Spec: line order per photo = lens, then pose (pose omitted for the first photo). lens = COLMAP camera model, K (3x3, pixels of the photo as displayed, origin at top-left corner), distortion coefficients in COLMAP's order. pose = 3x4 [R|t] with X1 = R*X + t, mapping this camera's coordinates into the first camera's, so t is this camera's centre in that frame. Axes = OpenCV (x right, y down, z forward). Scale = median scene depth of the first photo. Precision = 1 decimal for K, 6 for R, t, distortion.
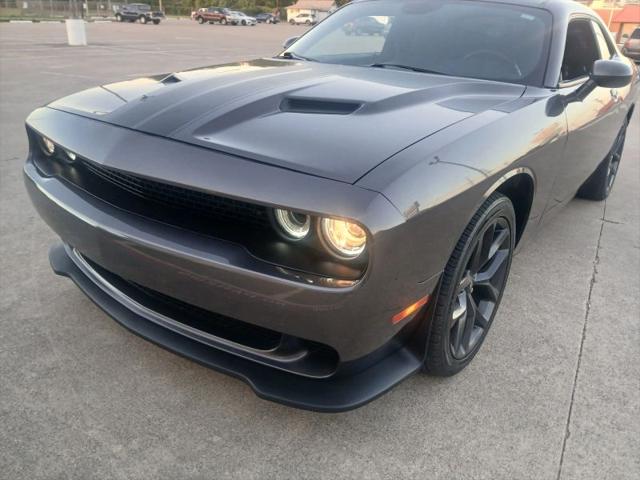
lens RADIAL K [[489.2, 0, 321.1], [0, 489.2, 232.9], [0, 0, 1]] dist [0.001892, -0.054988]
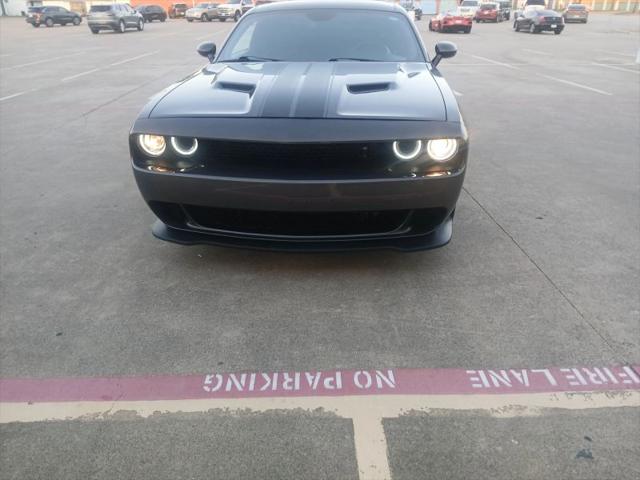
lens RADIAL K [[489.2, 0, 321.1], [0, 489.2, 232.9], [0, 0, 1]] dist [0.001892, -0.054988]
pose [[0.849288, -0.257584, 0.460826, -0.854799], [0.242886, 0.965669, 0.092141, 0.020661], [-0.468740, 0.033674, 0.882694, -0.314242]]
